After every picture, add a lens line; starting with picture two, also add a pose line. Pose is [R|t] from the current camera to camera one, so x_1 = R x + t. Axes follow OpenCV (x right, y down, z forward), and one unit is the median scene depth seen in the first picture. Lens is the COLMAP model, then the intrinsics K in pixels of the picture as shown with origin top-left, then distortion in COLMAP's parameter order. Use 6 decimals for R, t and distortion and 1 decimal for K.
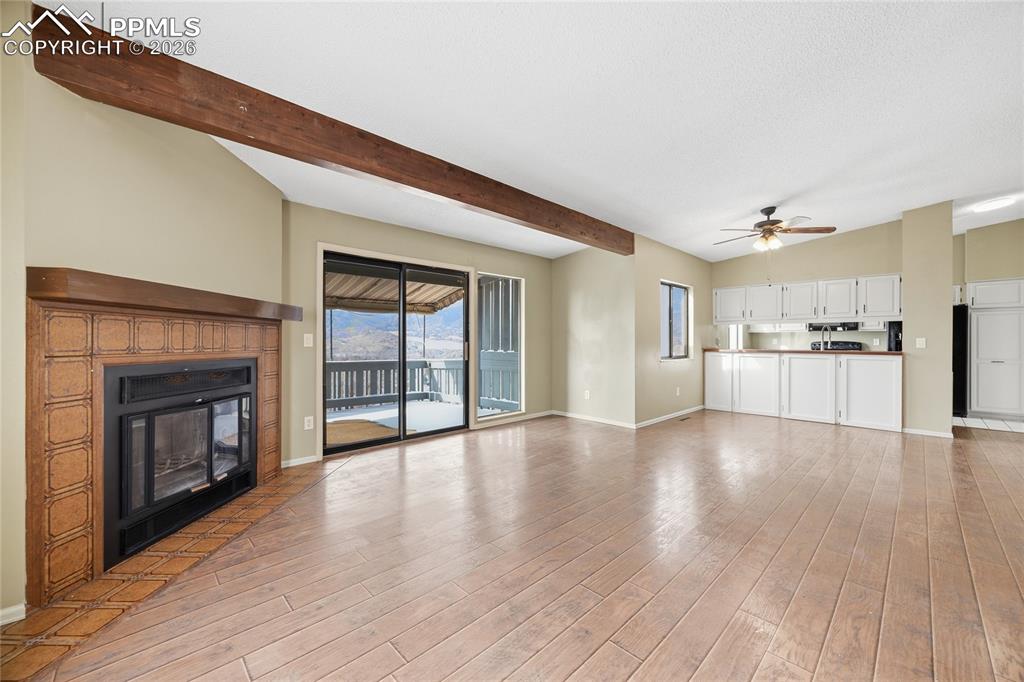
lens RADIAL K [[404.2, 0, 512.4], [0, 404.2, 342.1], [0, 0, 1]] dist [0.001013, -0.000371]
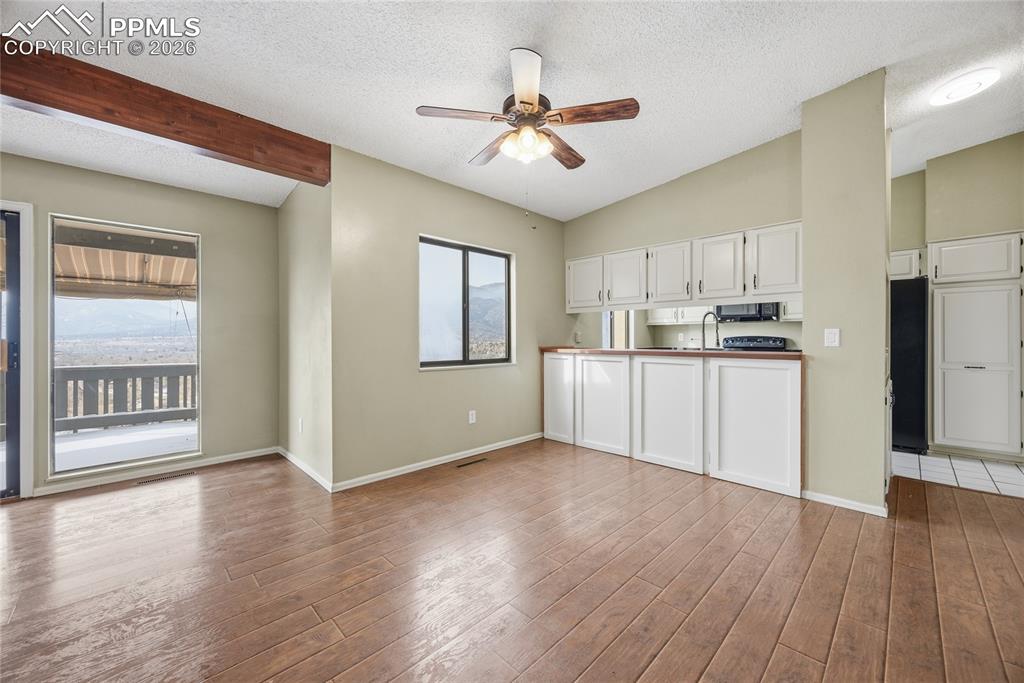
lens RADIAL K [[399.4, 0, 512.9], [0, 399.4, 340.7], [0, 0, 1]] dist [-0.002899, 0.000403]
pose [[0.999985, -0.003358, 0.004366, 0.467389], [0.003346, 0.999990, 0.002816, 0.002763], [-0.004375, -0.002801, 0.999987, 0.374812]]
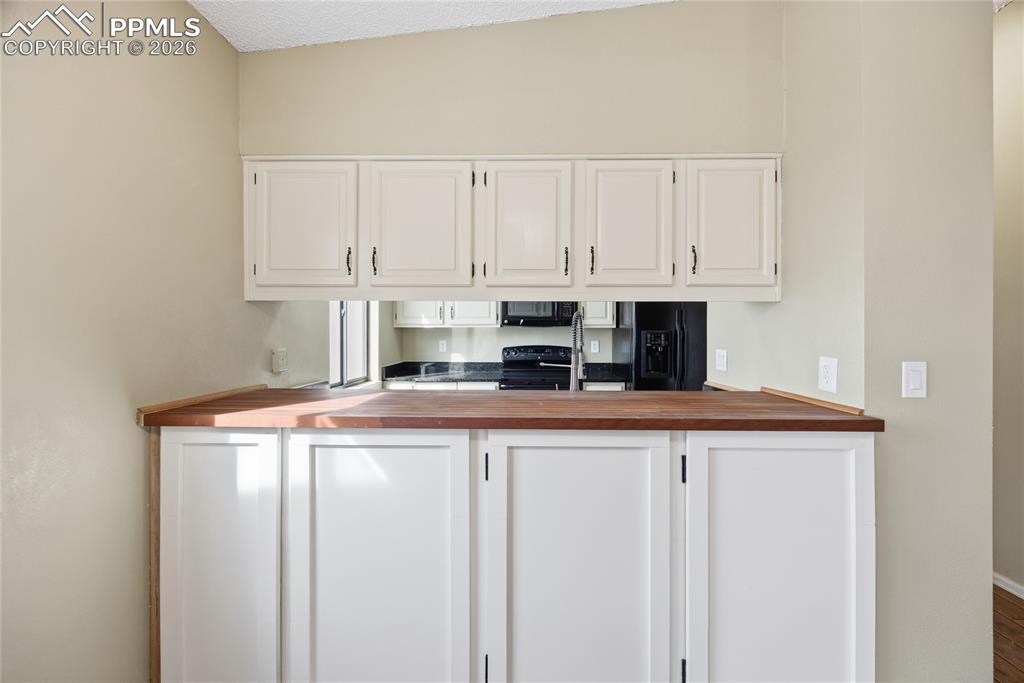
lens RADIAL K [[404.2, 0, 515.9], [0, 404.2, 329.9], [0, 0, 1]] dist [0.001013, -0.000371]
pose [[0.716962, 0.004017, 0.697101, 0.512052], [0.001094, 0.999976, -0.006887, -0.024052], [-0.697111, 0.005700, 0.716940, 0.807333]]
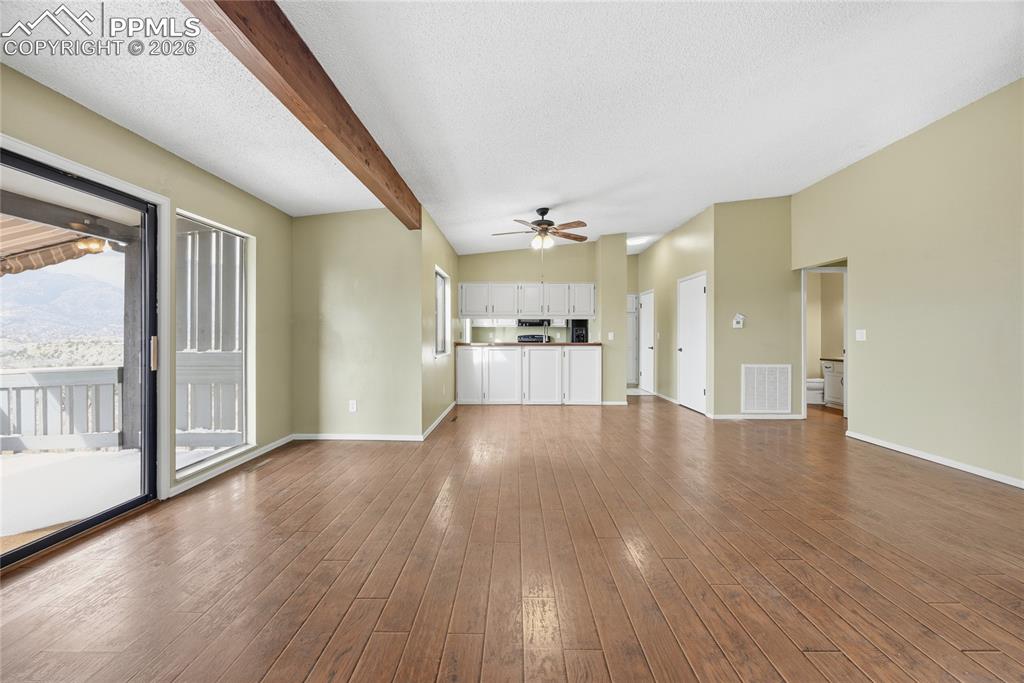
lens RADIAL K [[404.2, 0, 517.1], [0, 404.2, 335.6], [0, 0, 1]] dist [0.001013, -0.000371]
pose [[0.698423, -0.000447, 0.715685, -0.130616], [0.001160, 0.999999, -0.000507, 0.000516], [-0.715685, 0.001184, 0.698423, 0.237855]]
